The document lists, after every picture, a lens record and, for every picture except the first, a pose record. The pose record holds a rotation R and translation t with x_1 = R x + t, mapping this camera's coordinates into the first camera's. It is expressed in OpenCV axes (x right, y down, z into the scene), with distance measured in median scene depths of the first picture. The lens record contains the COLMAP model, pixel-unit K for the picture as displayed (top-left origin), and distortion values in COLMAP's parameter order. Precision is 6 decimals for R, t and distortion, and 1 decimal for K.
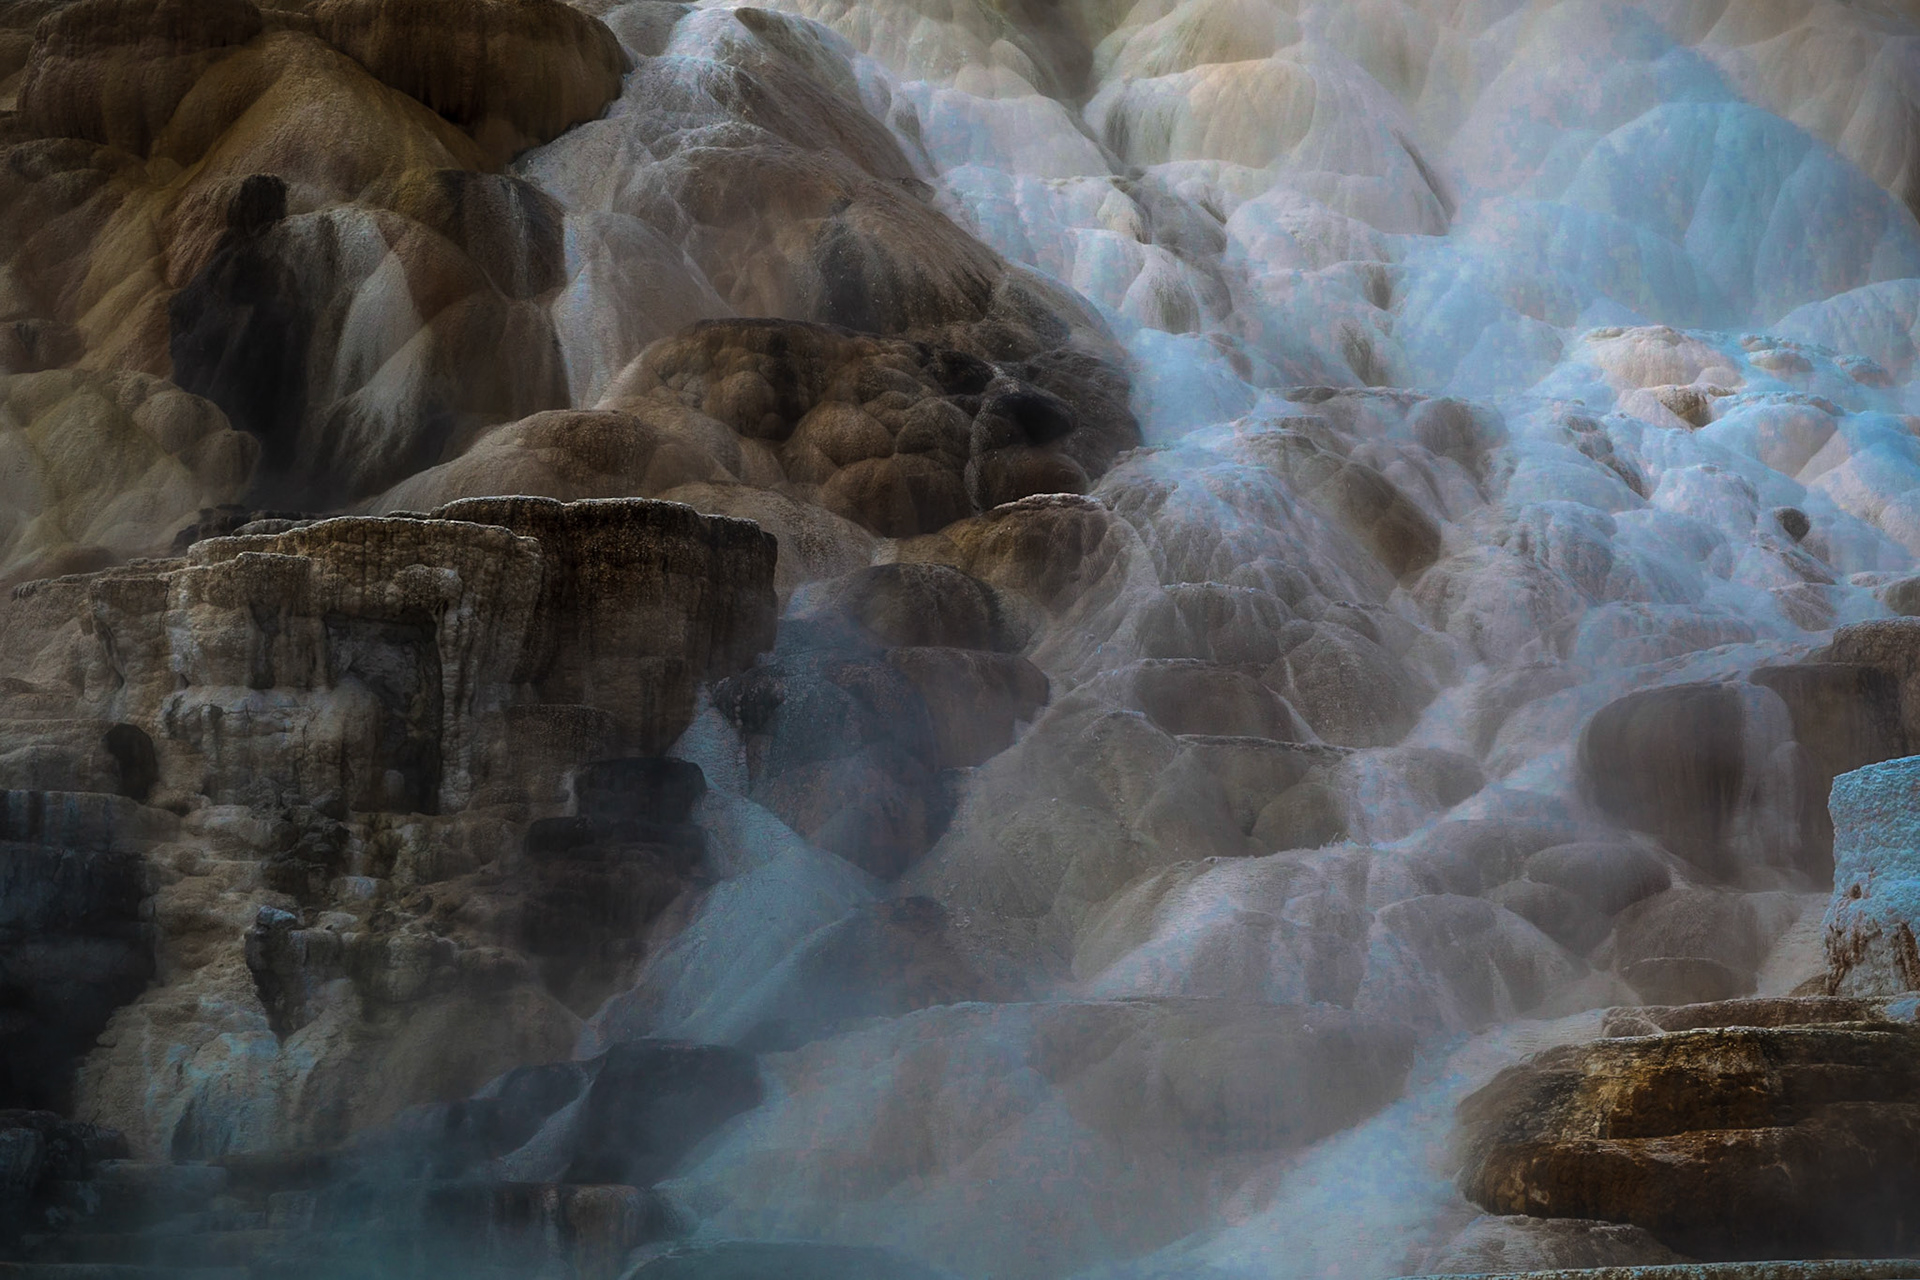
lens RADIAL K [[5420.3, 0, 968.0], [0, 5420.3, 649.9], [0, 0, 1]] dist [0.046718, 0.000000]
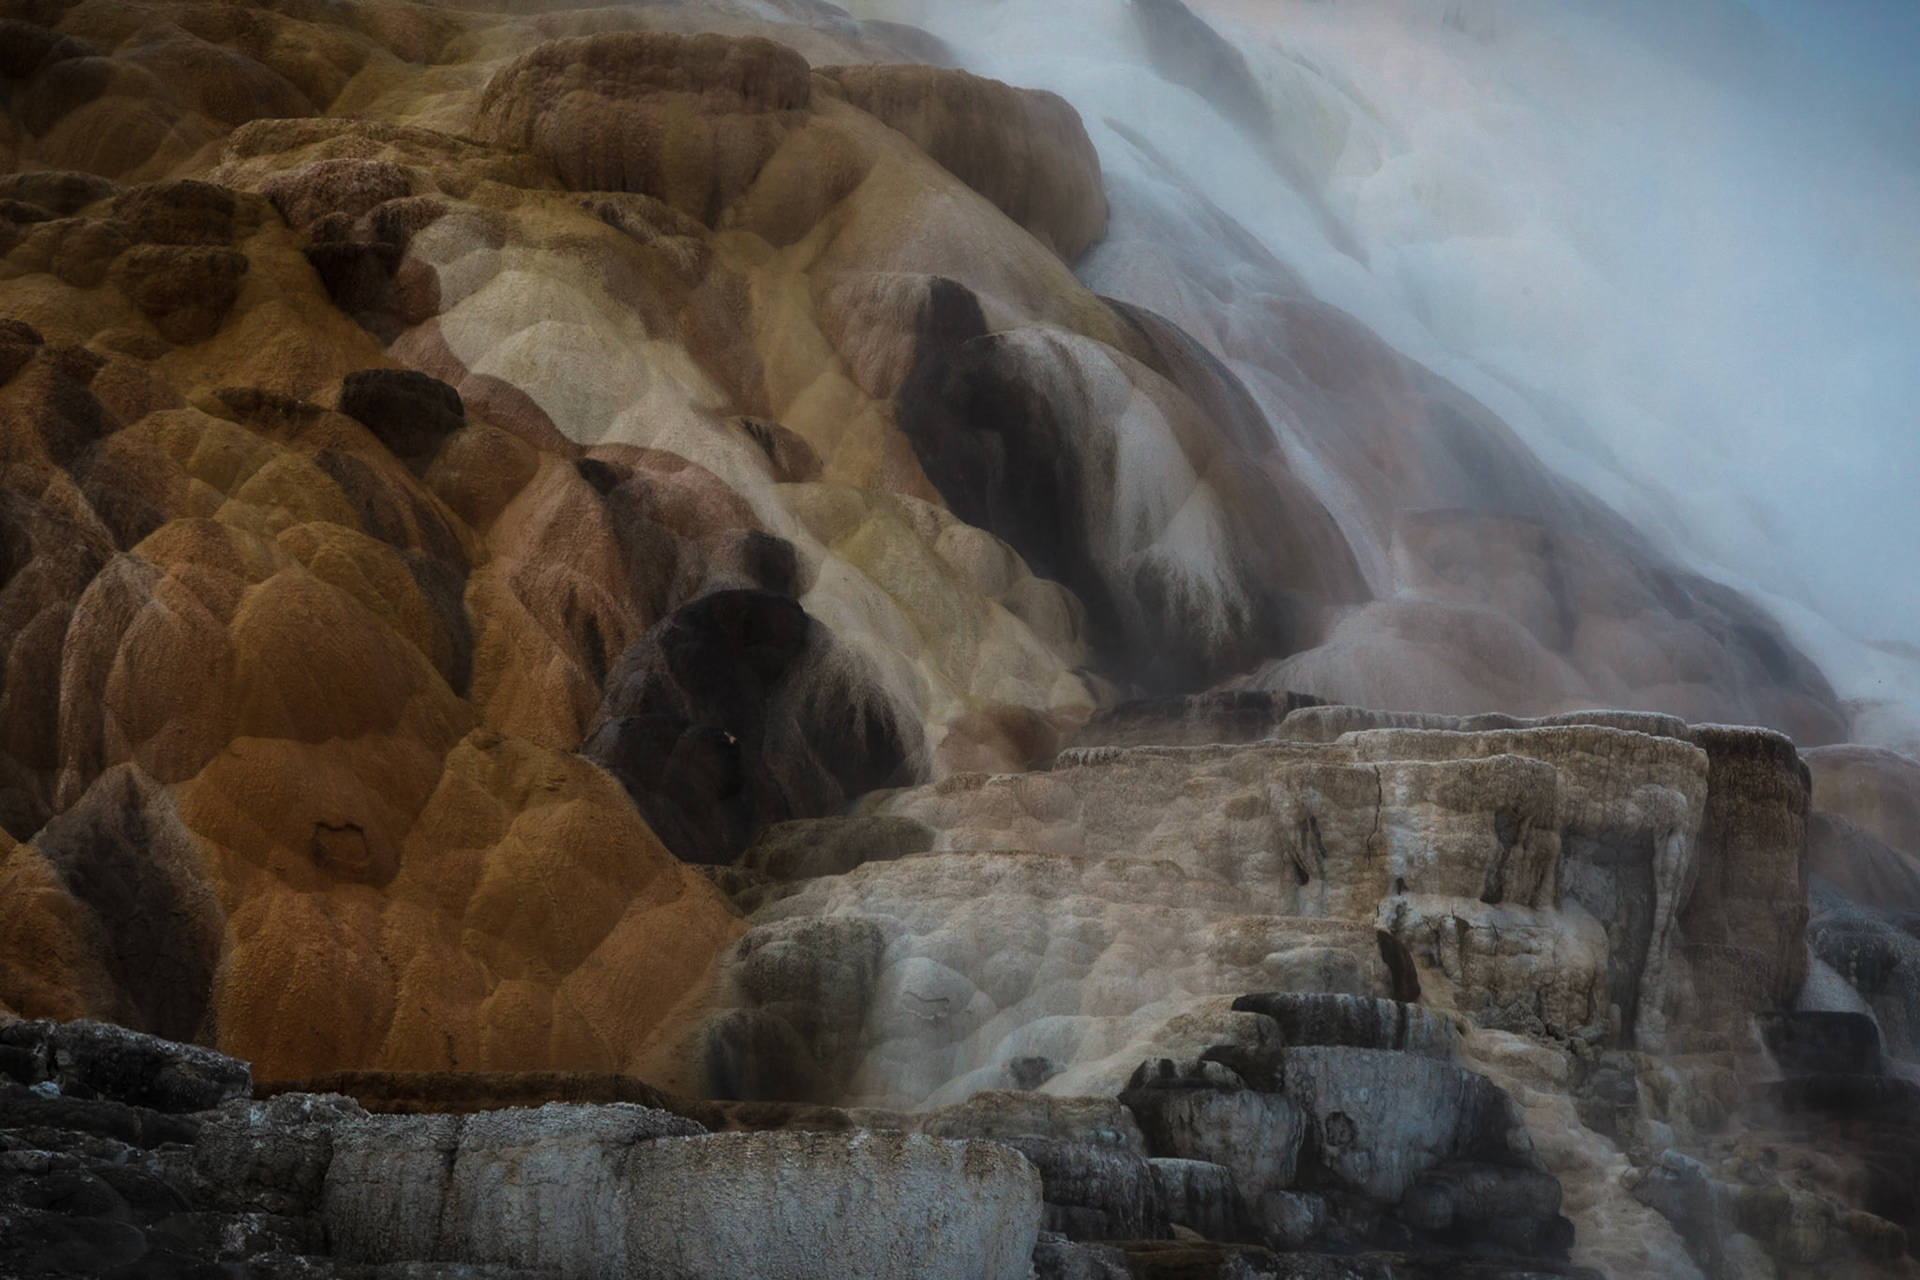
lens RADIAL K [[7240.8, 0, 985.7], [0, 7240.8, 595.7], [0, 0, 1]] dist [0.022020, 0.000000]
pose [[0.902914, 0.106990, 0.416293, -1.213967], [-0.096086, 0.994257, -0.047125, 0.035927], [-0.418944, 0.002550, 0.908008, -0.125691]]
